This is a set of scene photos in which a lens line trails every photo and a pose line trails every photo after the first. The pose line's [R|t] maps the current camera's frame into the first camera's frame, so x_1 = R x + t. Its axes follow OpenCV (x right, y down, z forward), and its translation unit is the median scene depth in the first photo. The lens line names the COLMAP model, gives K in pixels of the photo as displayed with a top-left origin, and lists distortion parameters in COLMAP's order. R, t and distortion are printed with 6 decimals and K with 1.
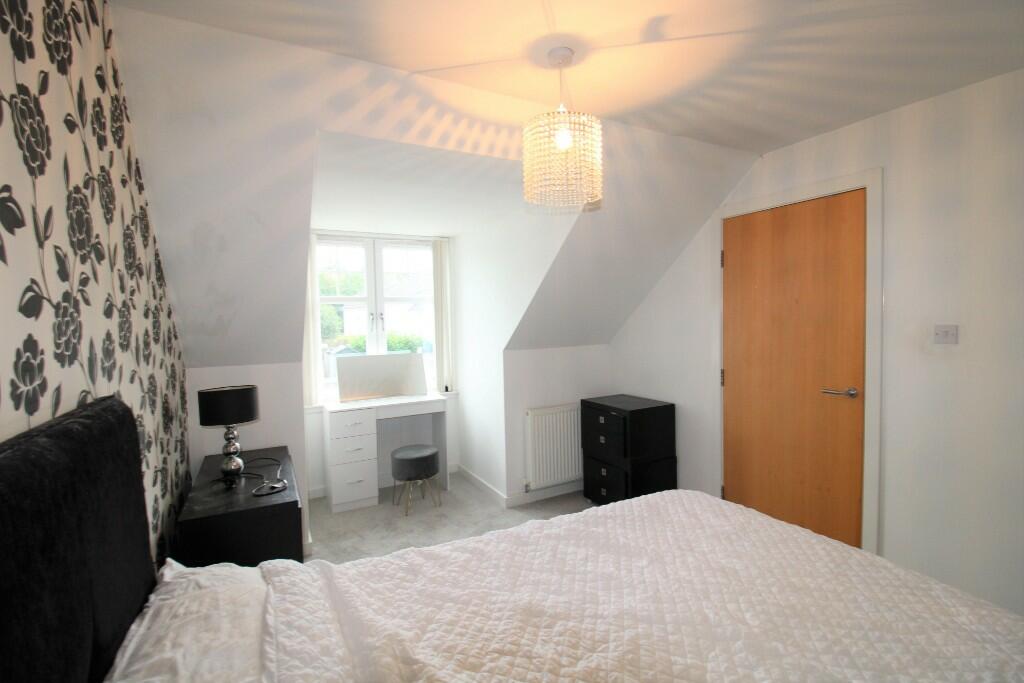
lens RADIAL K [[476.3, 0, 512.0], [0, 476.3, 341.5], [0, 0, 1]] dist [0.000341, 0.000008]
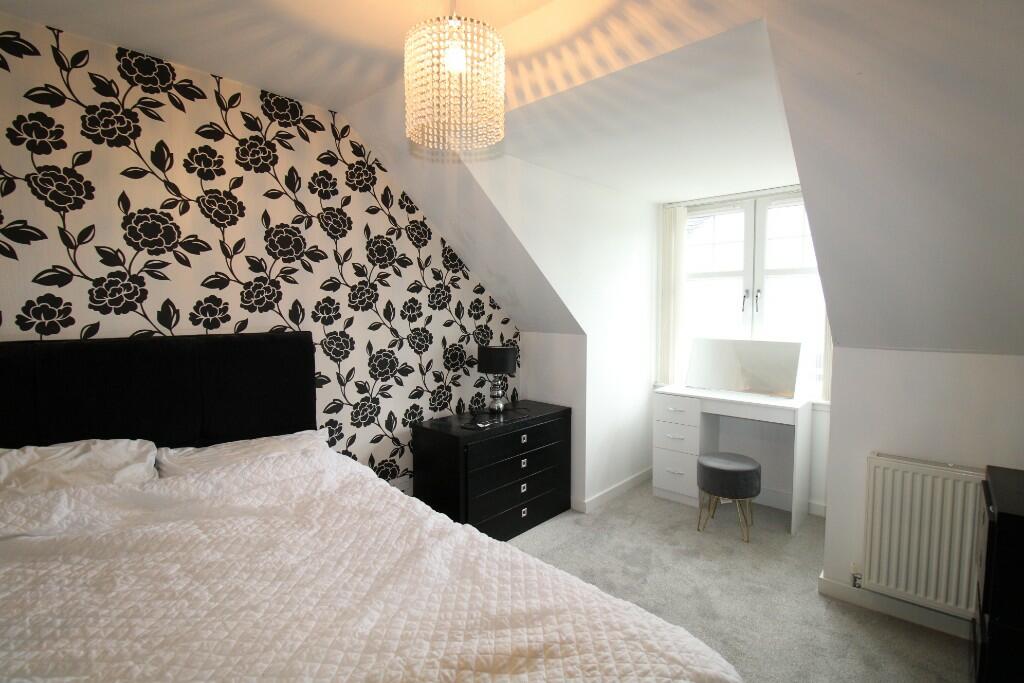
lens RADIAL K [[476.3, 0, 512.0], [0, 476.3, 341.5], [0, 0, 1]] dist [0.000341, 0.000008]
pose [[0.335725, 0.089000, -0.937746, 0.453709], [-0.053604, 0.995718, 0.075311, -0.012544], [0.940434, 0.024983, 0.339058, 0.421217]]
